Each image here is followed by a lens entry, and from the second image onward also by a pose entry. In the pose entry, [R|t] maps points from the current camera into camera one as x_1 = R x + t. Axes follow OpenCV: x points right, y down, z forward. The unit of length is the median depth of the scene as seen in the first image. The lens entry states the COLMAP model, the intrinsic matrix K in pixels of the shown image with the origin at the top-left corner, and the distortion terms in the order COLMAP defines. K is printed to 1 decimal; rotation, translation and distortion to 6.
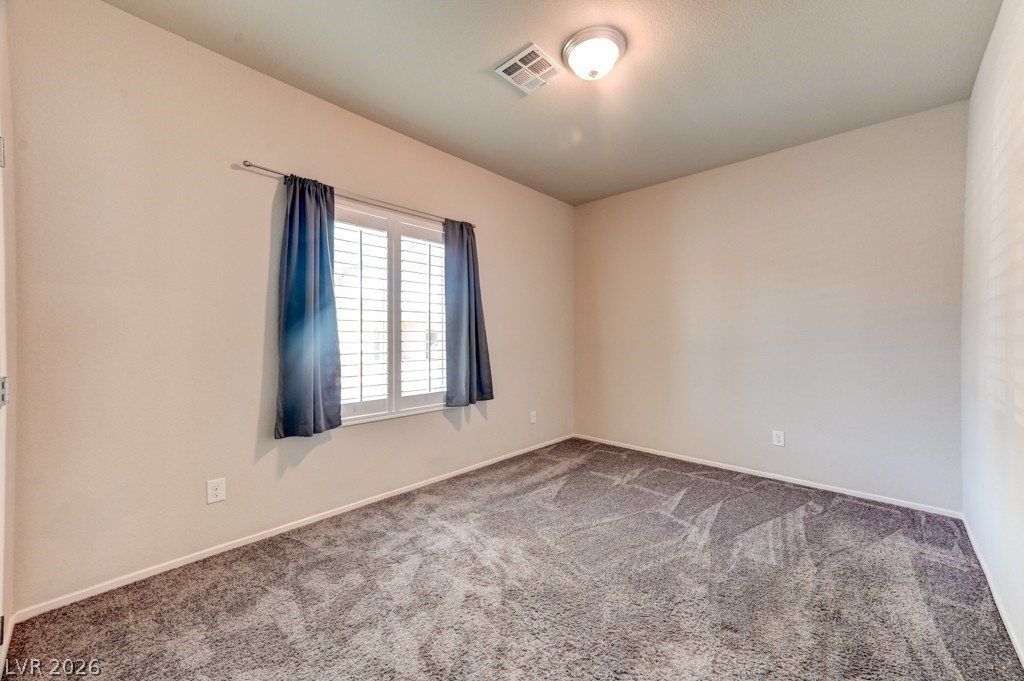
lens RADIAL K [[397.9, 0, 515.9], [0, 397.9, 340.1], [0, 0, 1]] dist [0.025291, 0.000605]
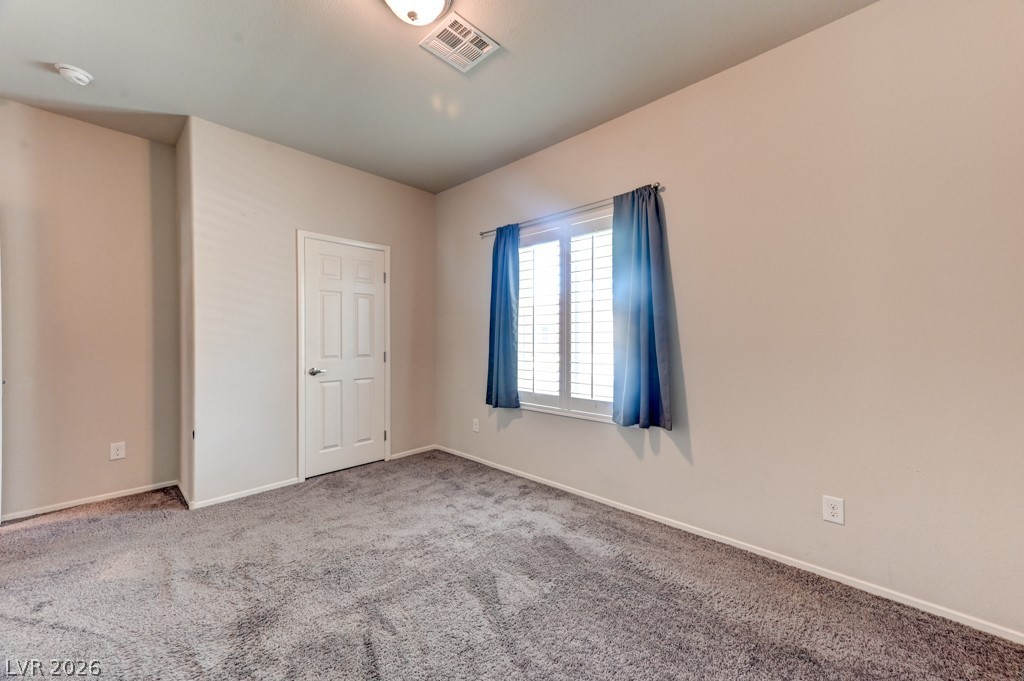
lens RADIAL K [[397.9, 0, 515.9], [0, 397.9, 340.1], [0, 0, 1]] dist [0.025291, 0.000605]
pose [[-0.018622, 0.006751, -0.999804, 0.796463], [-0.003744, 0.999970, 0.006822, -0.010391], [0.999820, 0.003870, -0.018596, 0.966147]]
